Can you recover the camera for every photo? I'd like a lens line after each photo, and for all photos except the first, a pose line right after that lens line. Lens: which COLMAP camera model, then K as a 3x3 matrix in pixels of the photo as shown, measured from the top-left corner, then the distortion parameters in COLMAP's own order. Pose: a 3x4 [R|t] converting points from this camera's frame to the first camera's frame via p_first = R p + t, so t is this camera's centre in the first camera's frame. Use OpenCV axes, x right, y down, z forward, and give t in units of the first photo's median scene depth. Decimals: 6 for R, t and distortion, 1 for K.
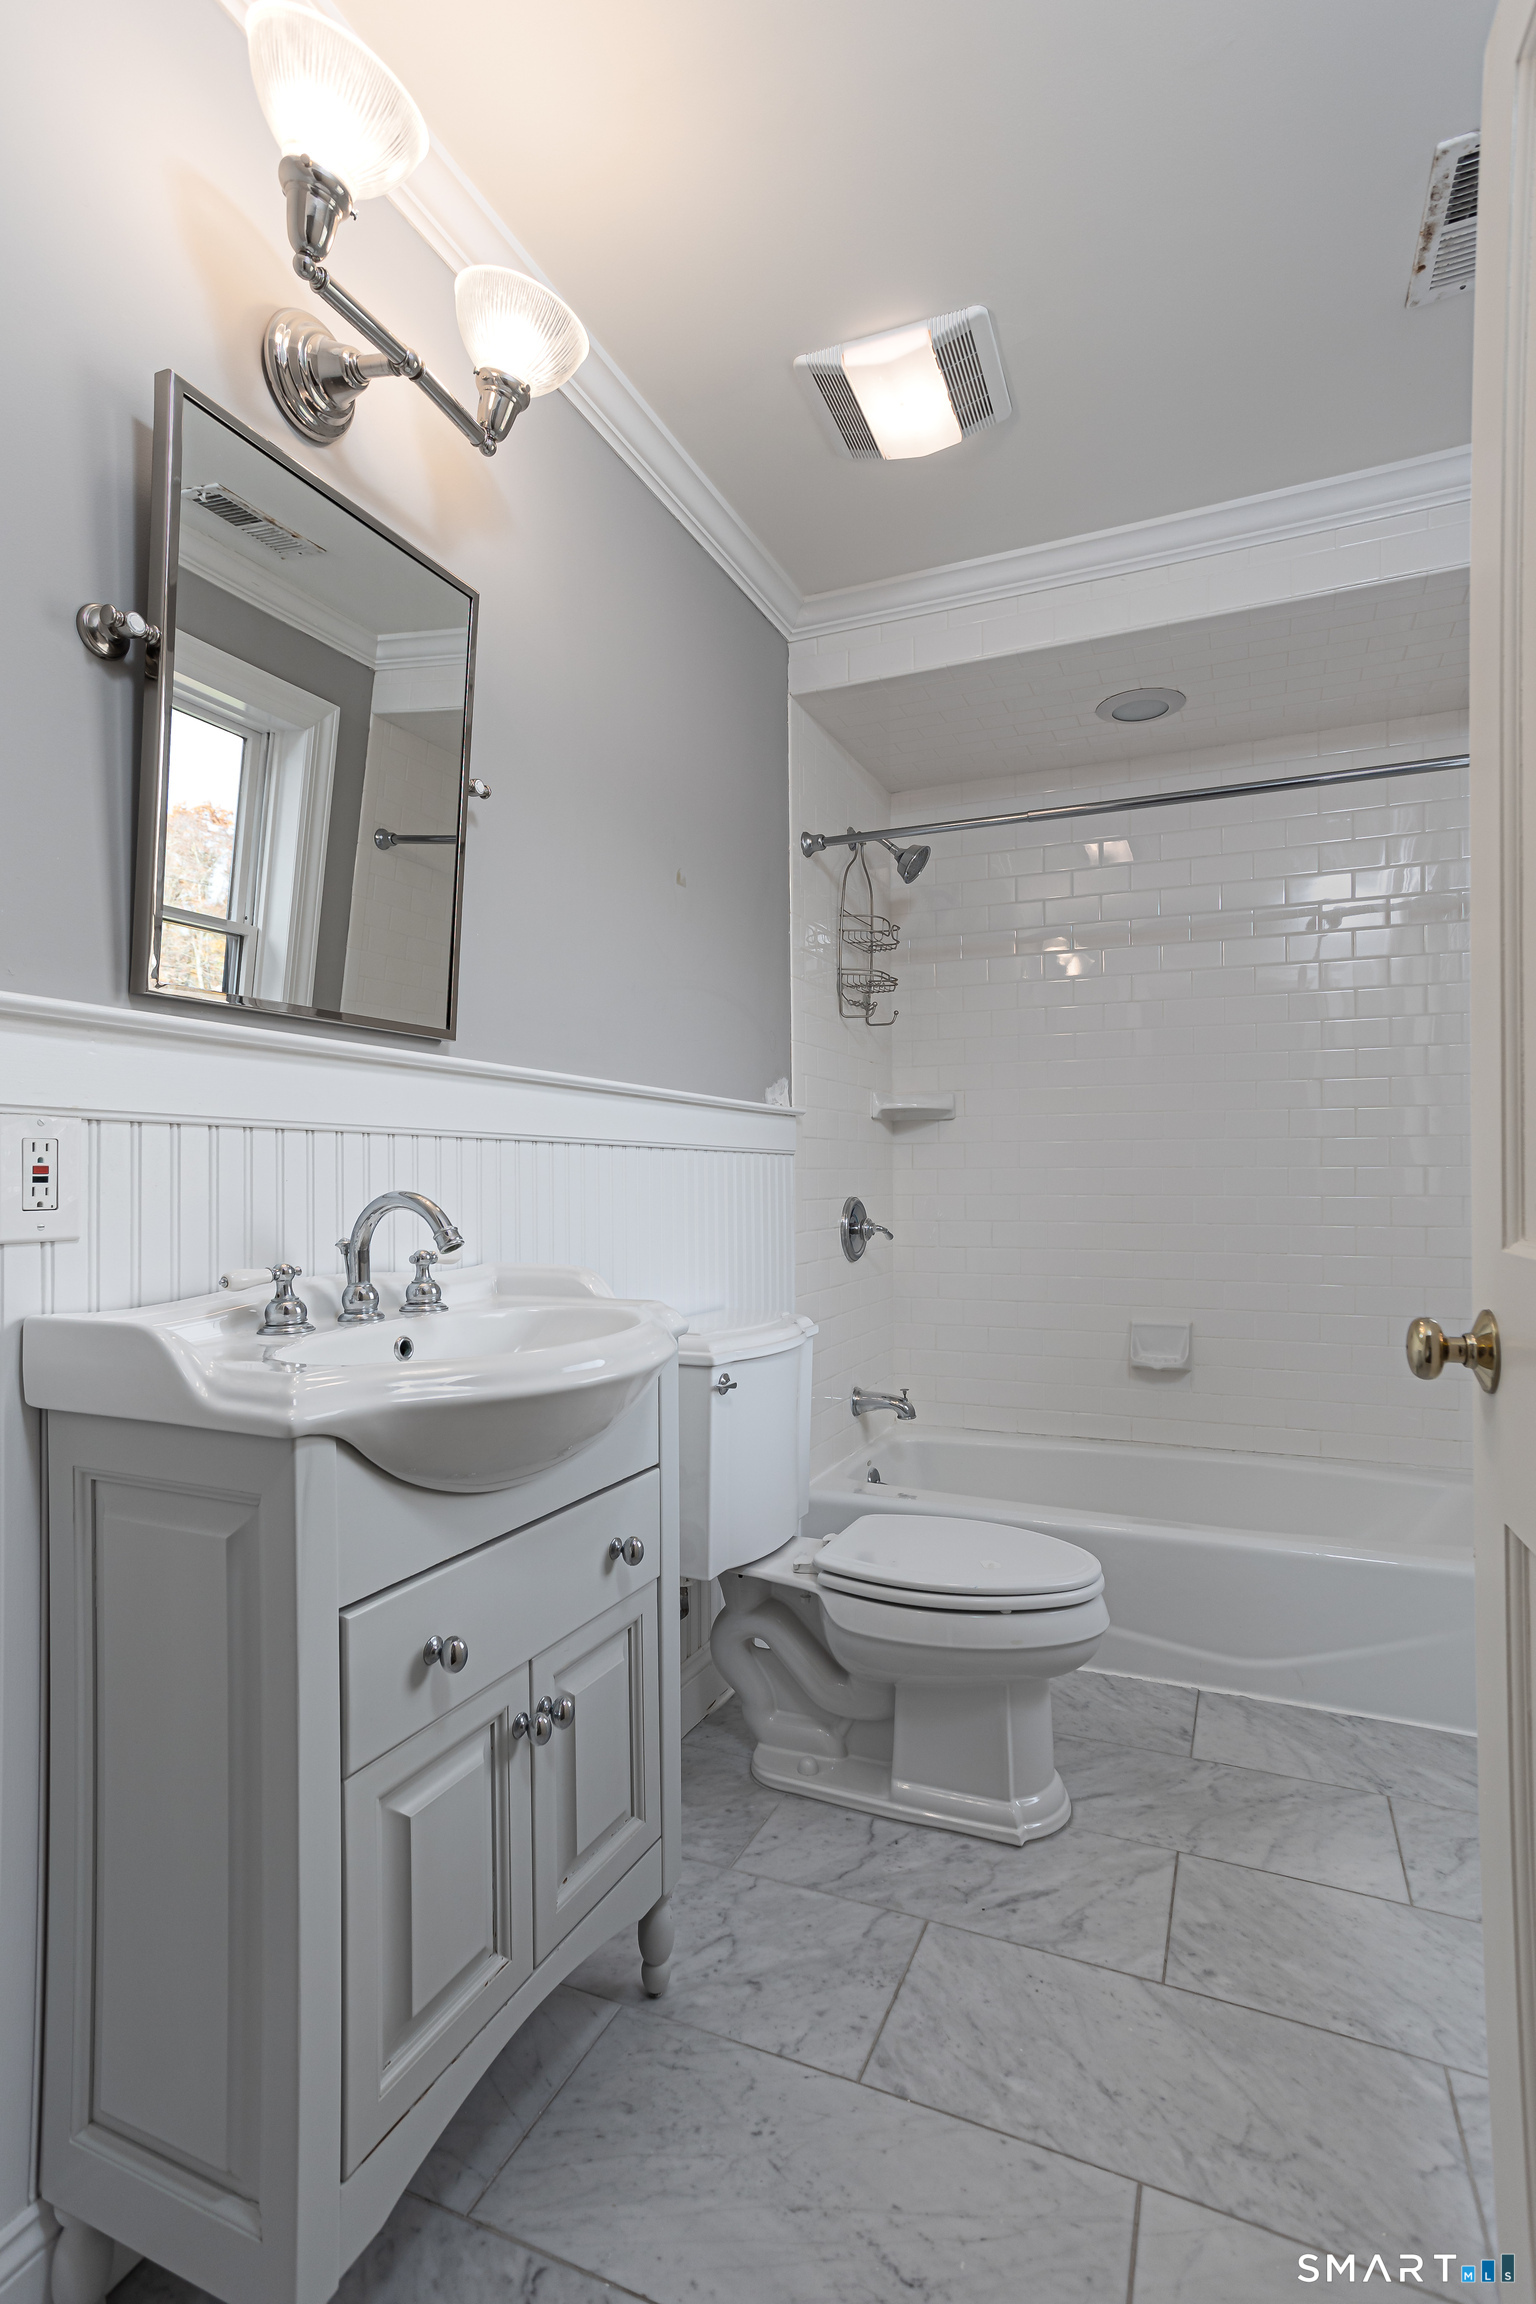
lens RADIAL K [[1142.3, 0, 759.4], [0, 1142.3, 1157.8], [0, 0, 1]] dist [-0.032596, 0.045370]
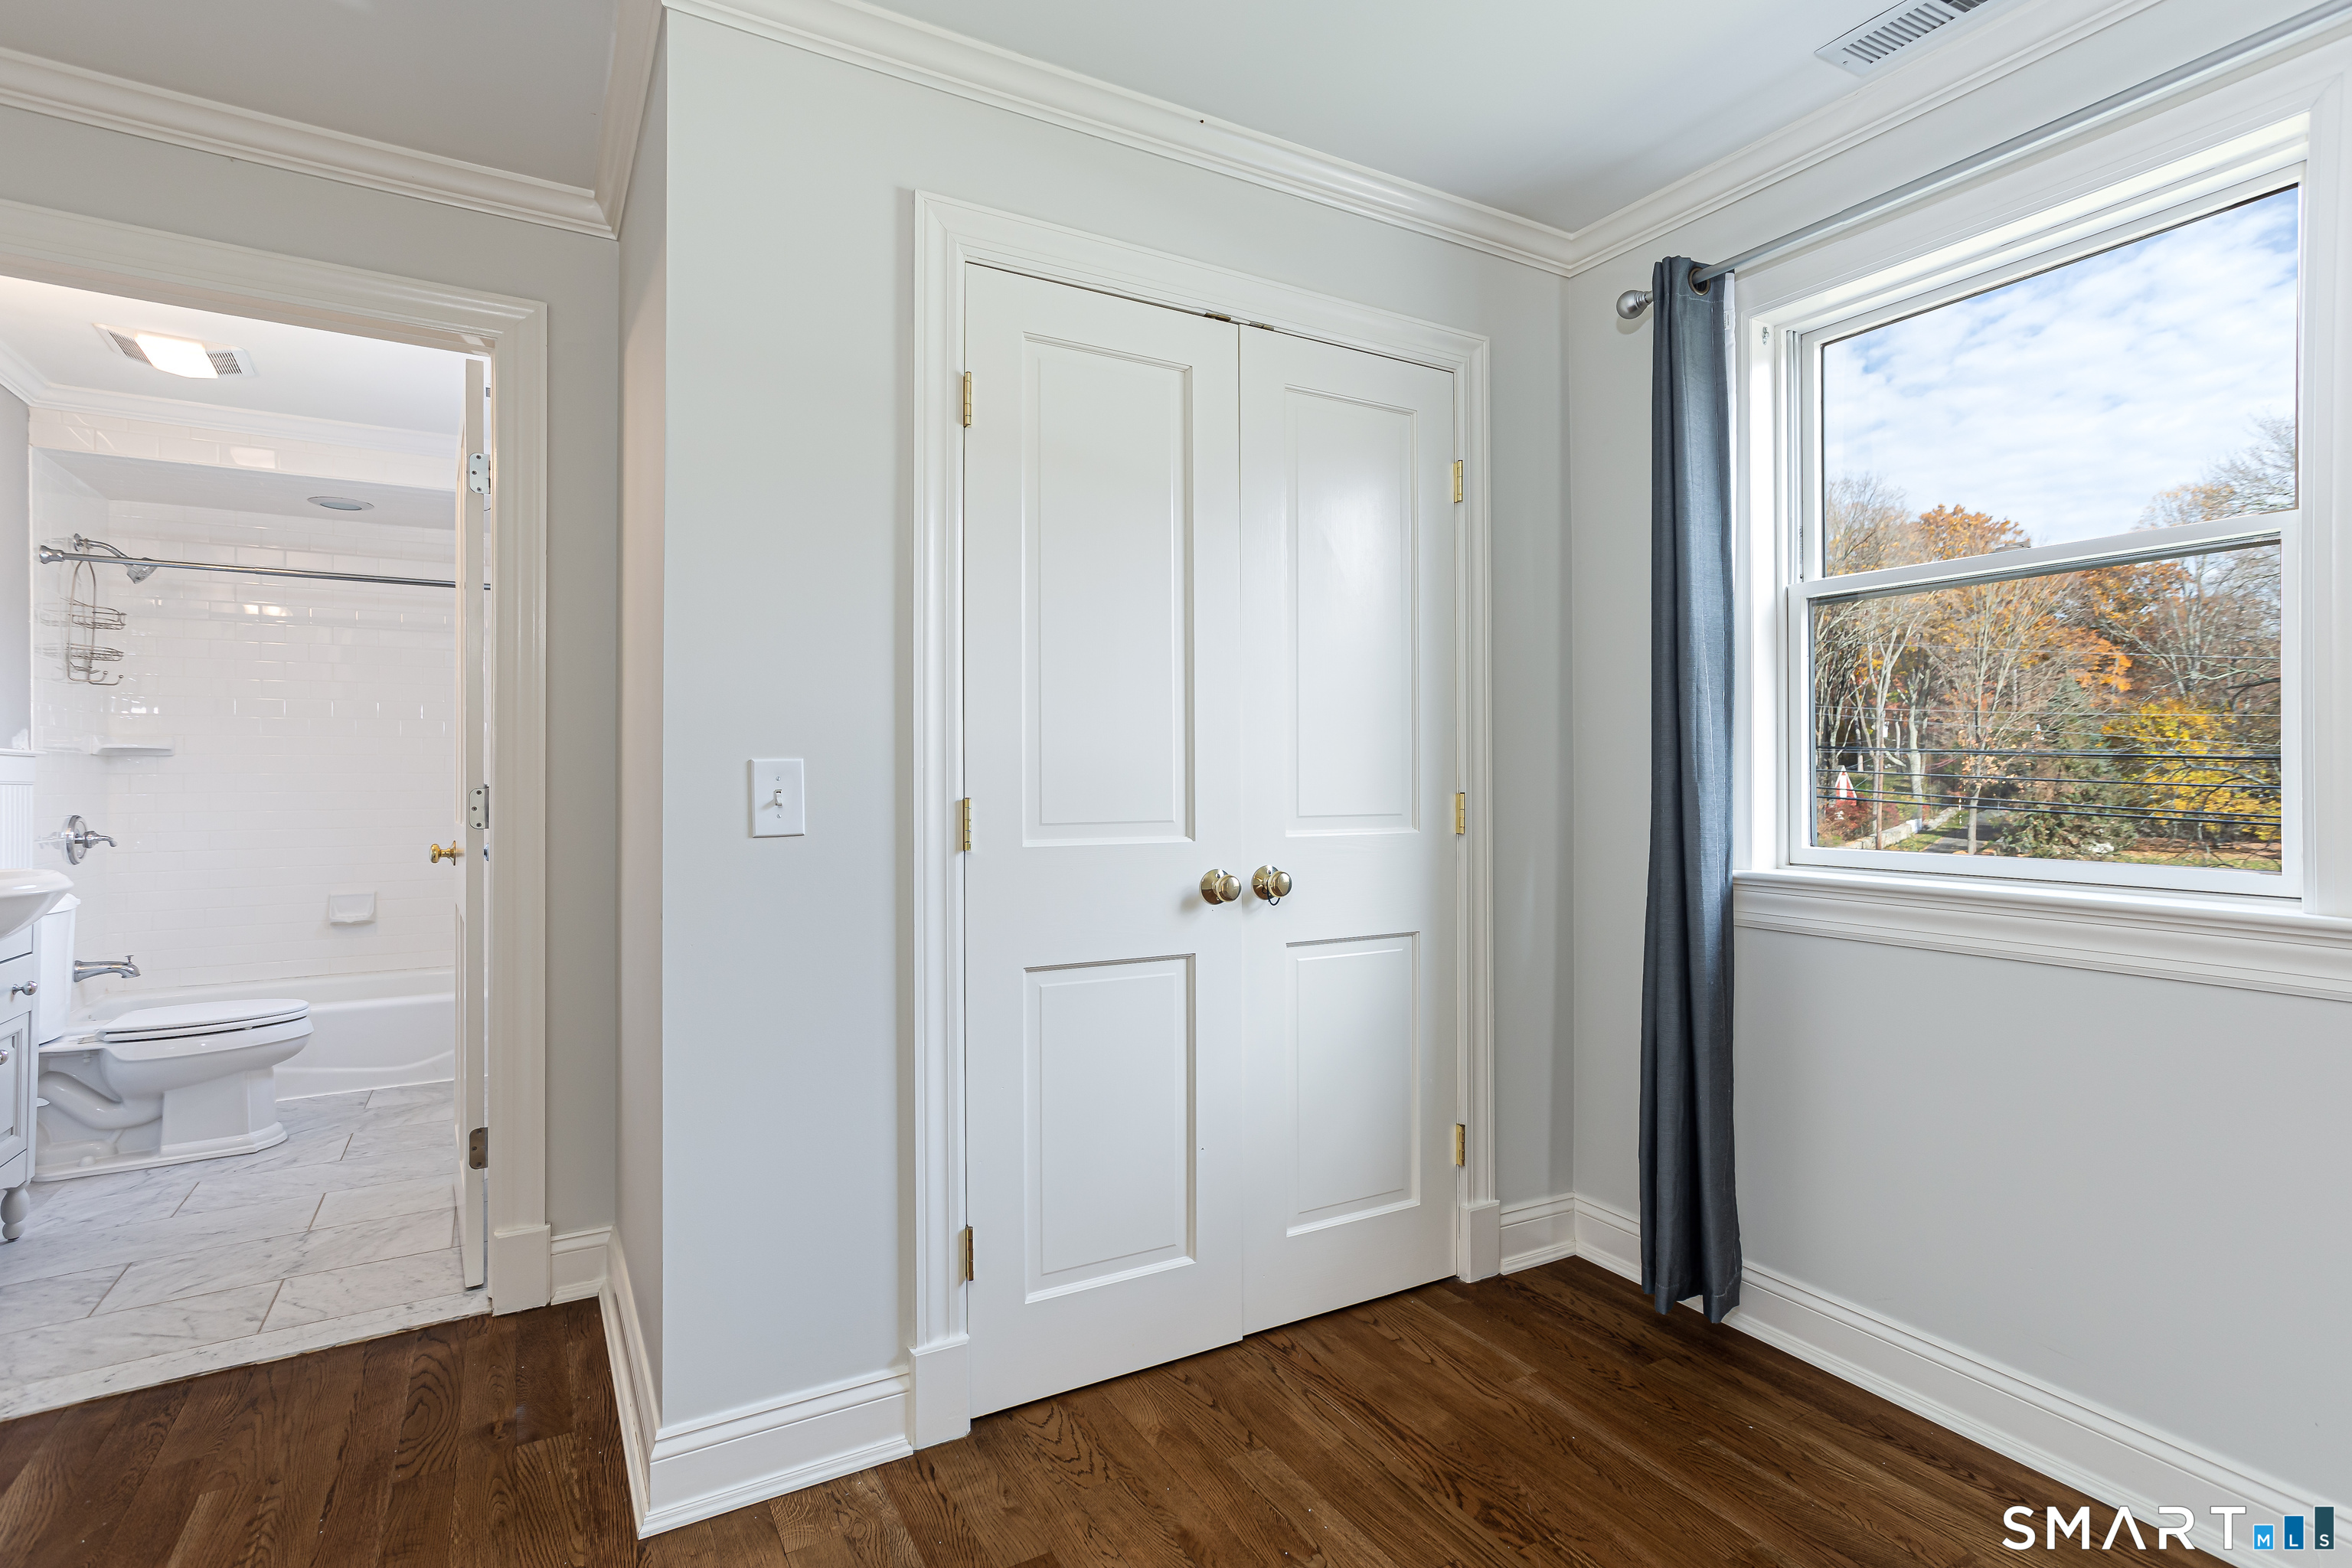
lens RADIAL K [[1150.3, 0, 1211.5], [0, 1150.3, 778.0], [0, 0, 1]] dist [0.000222, 0.000537]
pose [[0.570349, 0.007494, 0.821368, -0.272095], [-0.010562, 0.999943, -0.001790, -0.021363], [-0.821335, -0.007654, 0.570395, -0.864857]]
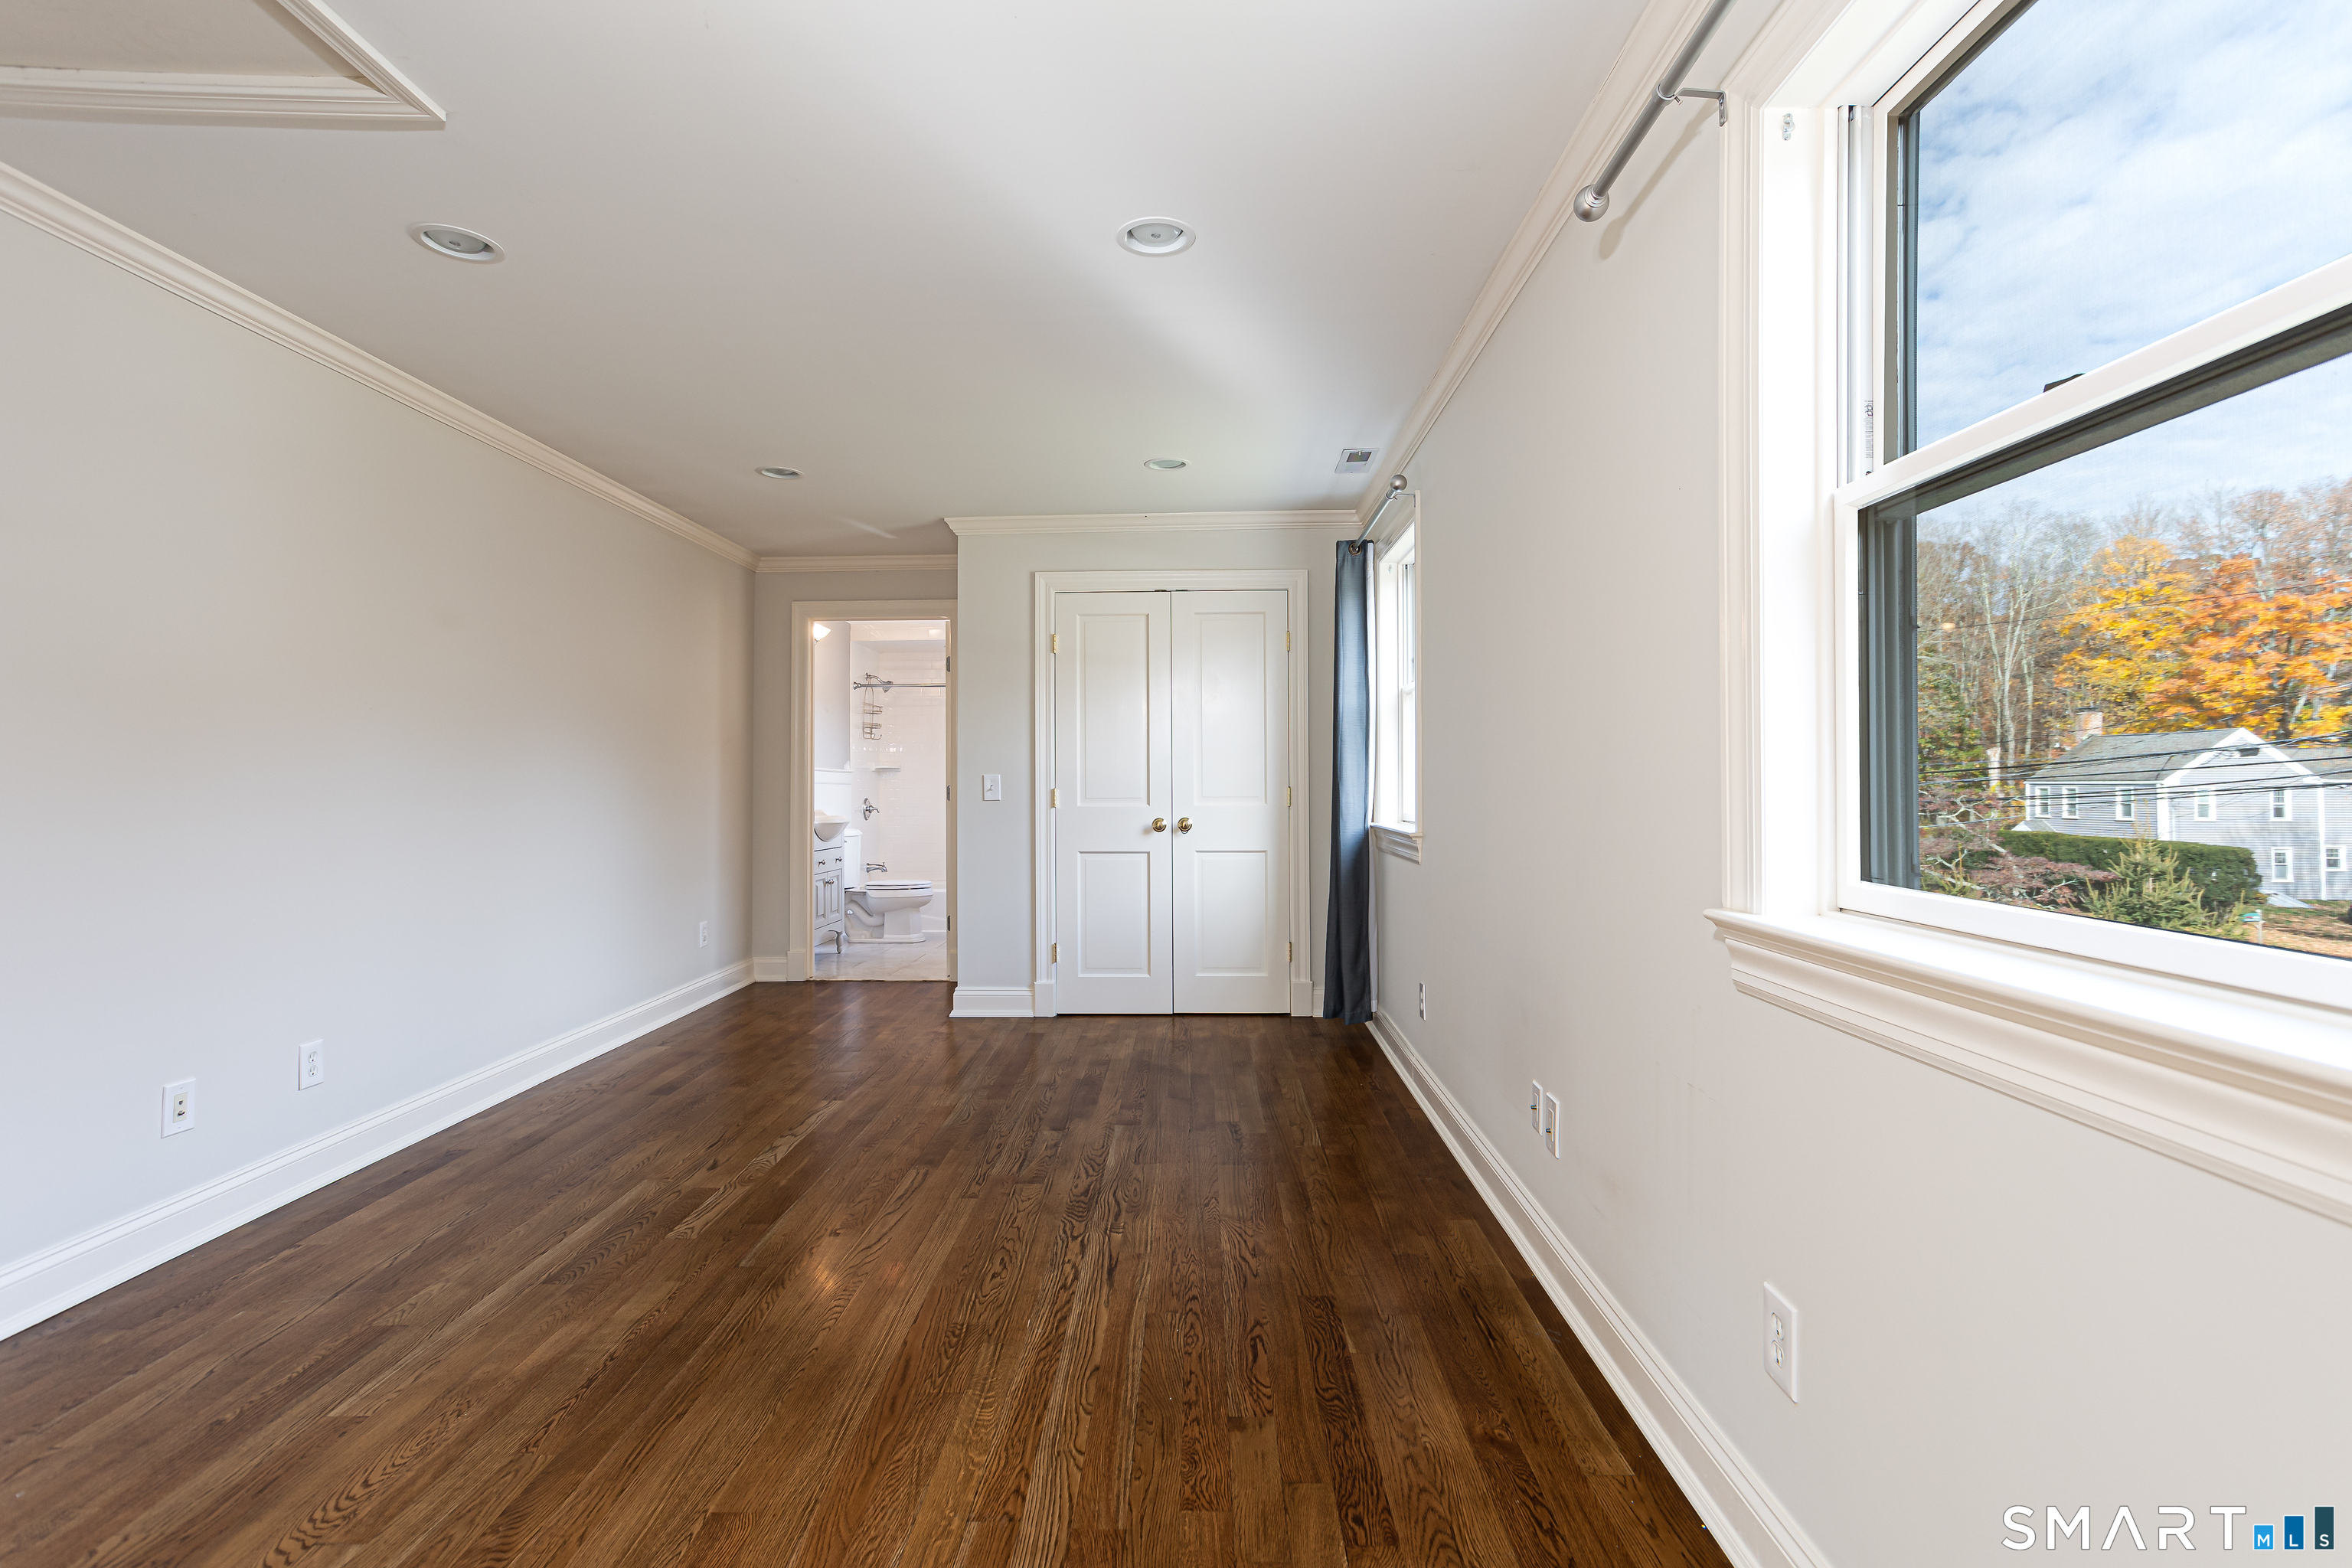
lens RADIAL K [[1166.1, 0, 1178.0], [0, 1166.1, 776.9], [0, 0, 1]] dist [-0.032596, 0.045370]
pose [[0.925149, 0.002480, 0.379595, -0.329724], [-0.003412, 0.999993, 0.001782, -0.031043], [-0.379588, -0.002943, 0.925151, -2.194463]]
